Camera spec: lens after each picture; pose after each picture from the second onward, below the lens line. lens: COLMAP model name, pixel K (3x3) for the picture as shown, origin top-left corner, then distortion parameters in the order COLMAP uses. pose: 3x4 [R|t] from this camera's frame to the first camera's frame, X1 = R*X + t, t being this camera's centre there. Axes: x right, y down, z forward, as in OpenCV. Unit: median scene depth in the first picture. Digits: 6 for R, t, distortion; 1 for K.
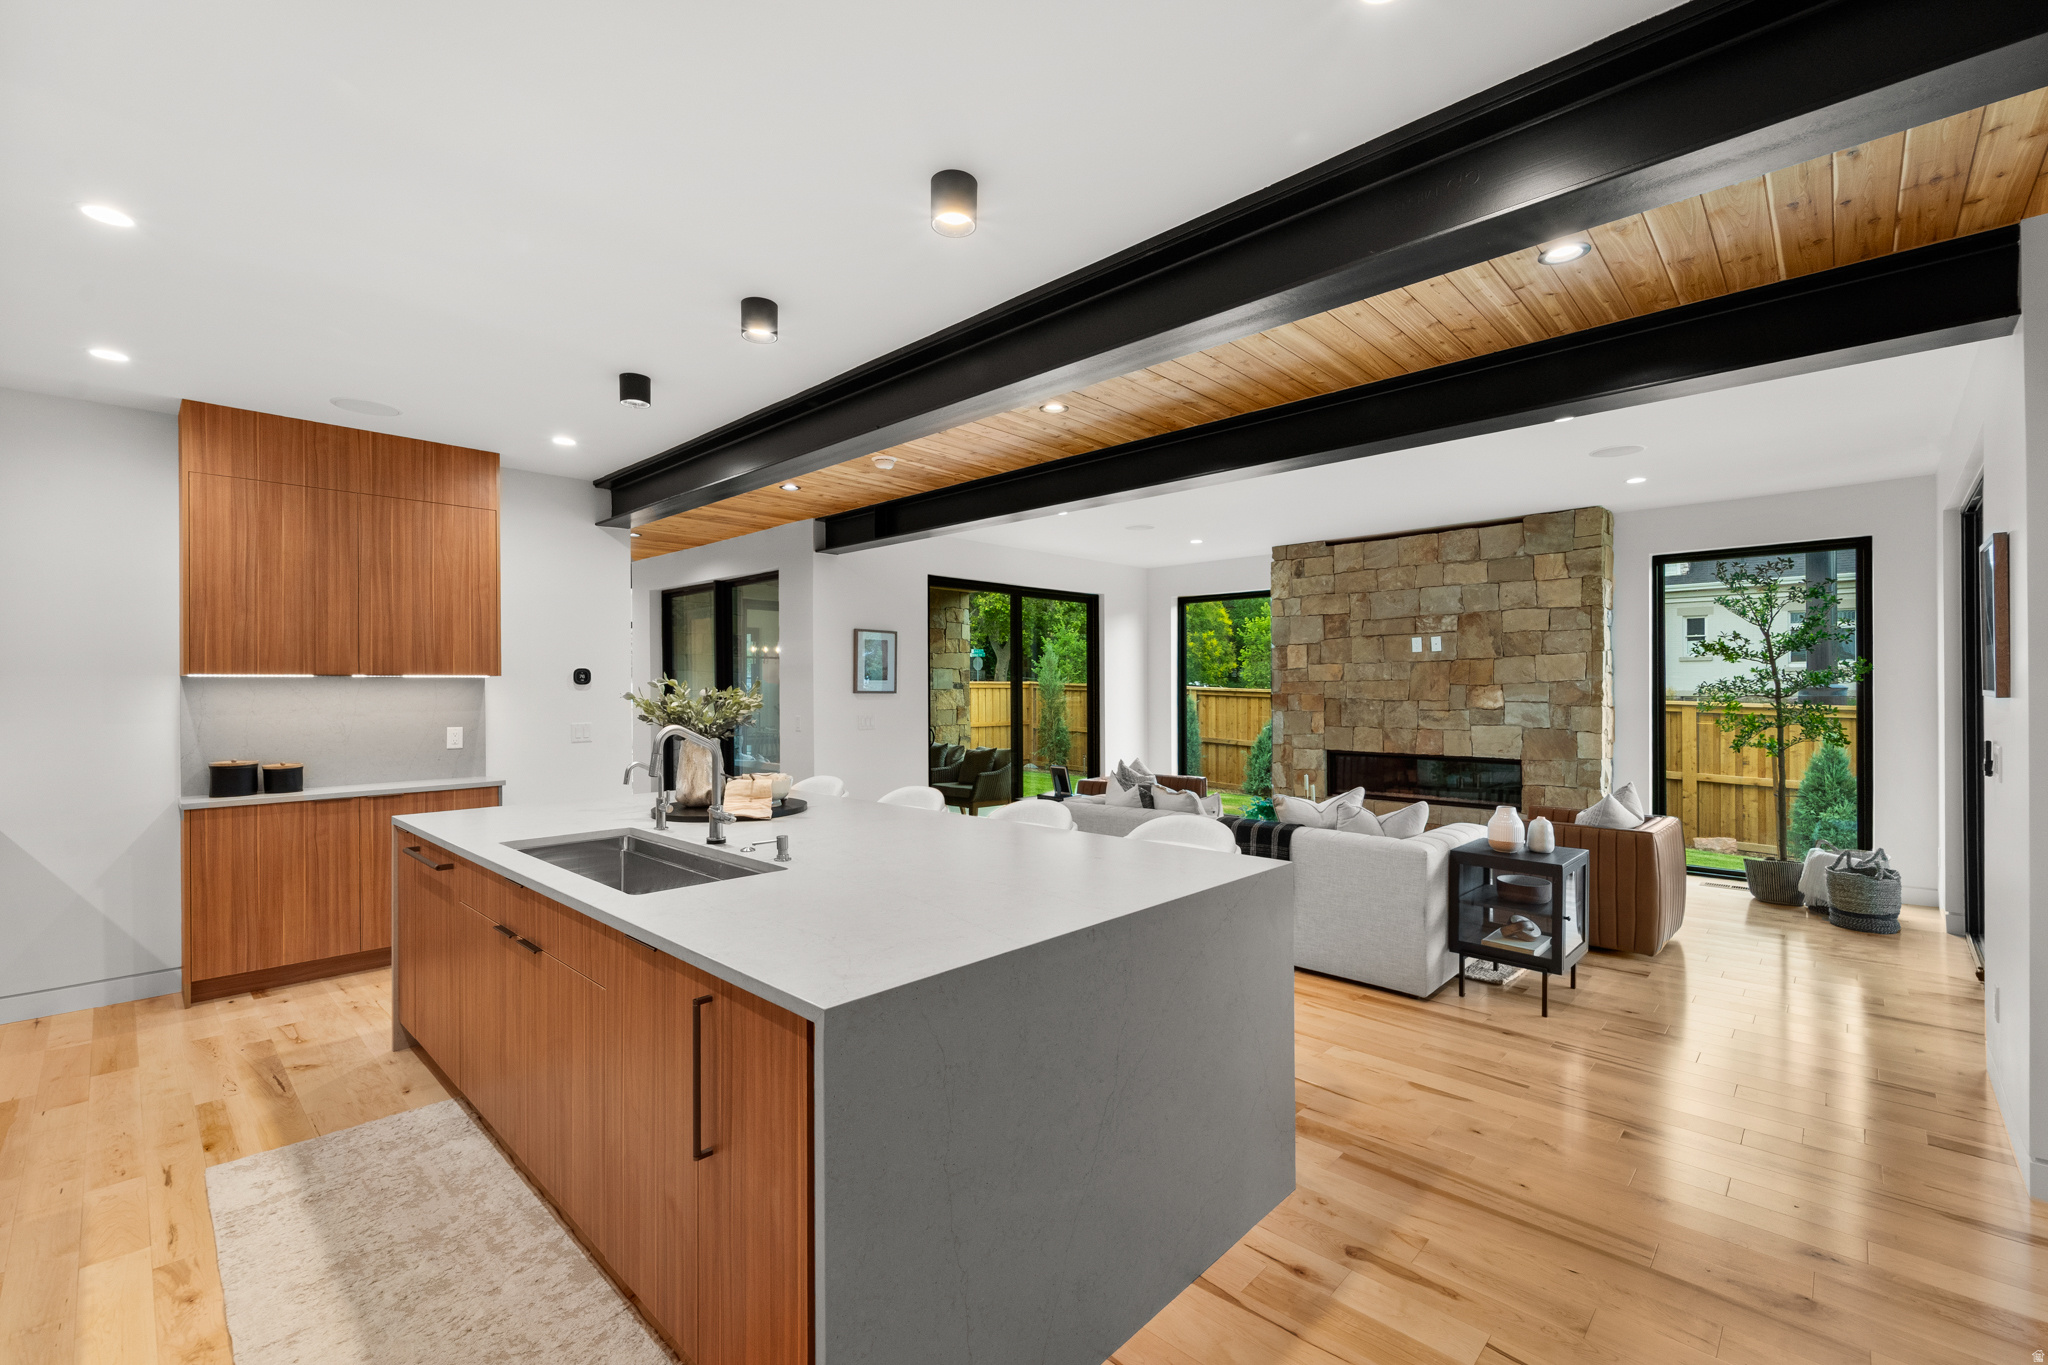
lens RADIAL K [[851.6, 0, 1021.7], [0, 851.6, 675.2], [0, 0, 1]] dist [-0.000215, -0.000839]
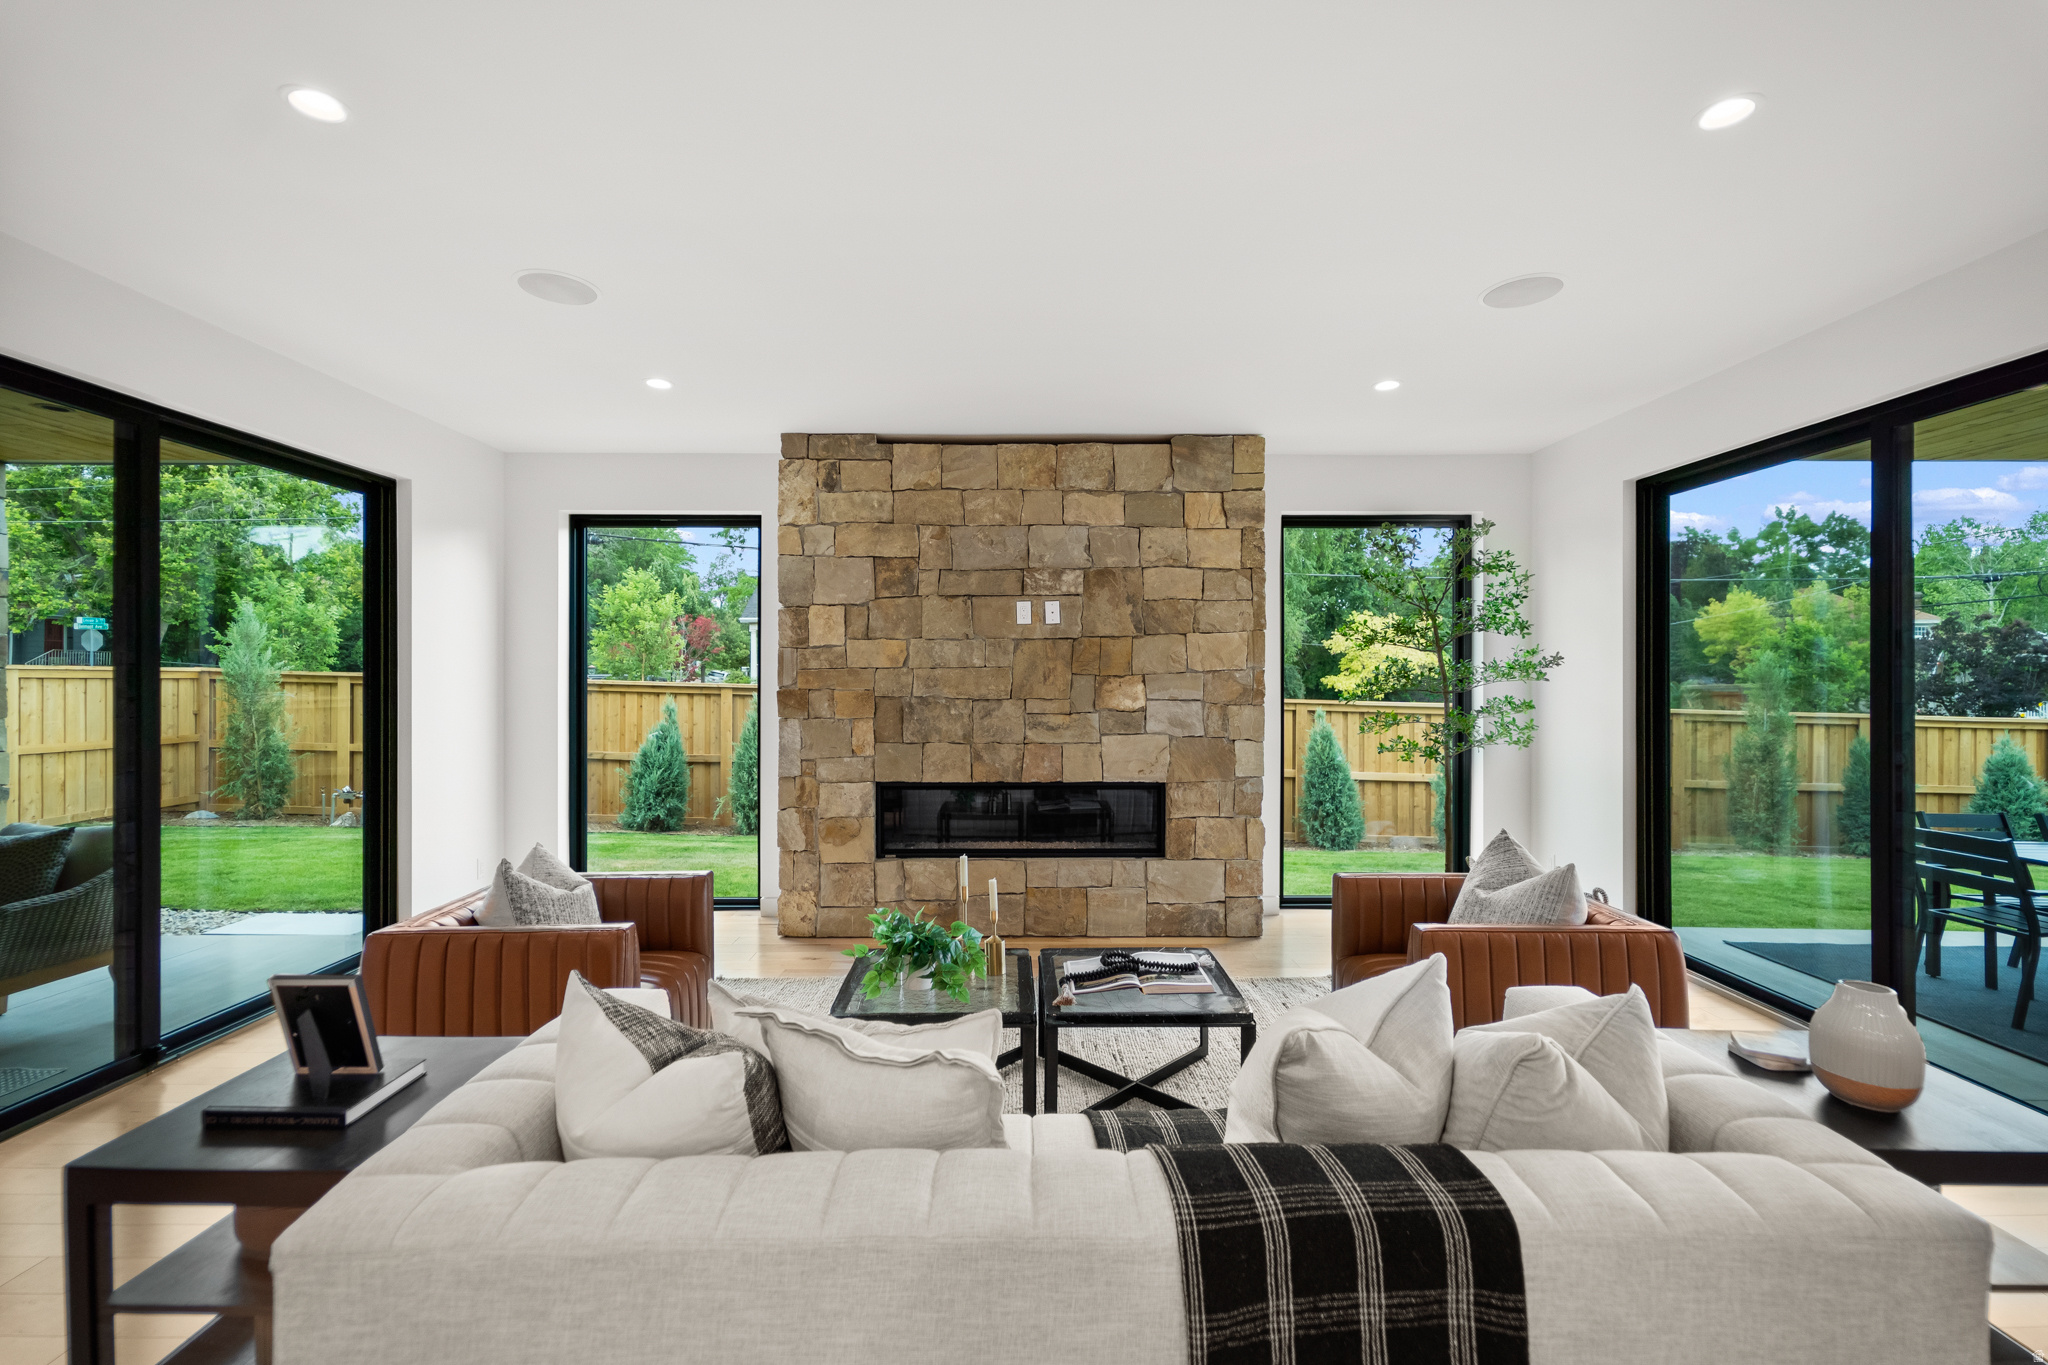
lens RADIAL K [[851.6, 0, 1021.7], [0, 851.6, 675.2], [0, 0, 1]] dist [-0.000215, -0.000839]
pose [[0.715299, 0.006867, 0.698785, 0.011625], [-0.013158, 0.999907, 0.003643, 0.009234], [-0.698695, -0.011800, 0.715323, 0.535094]]
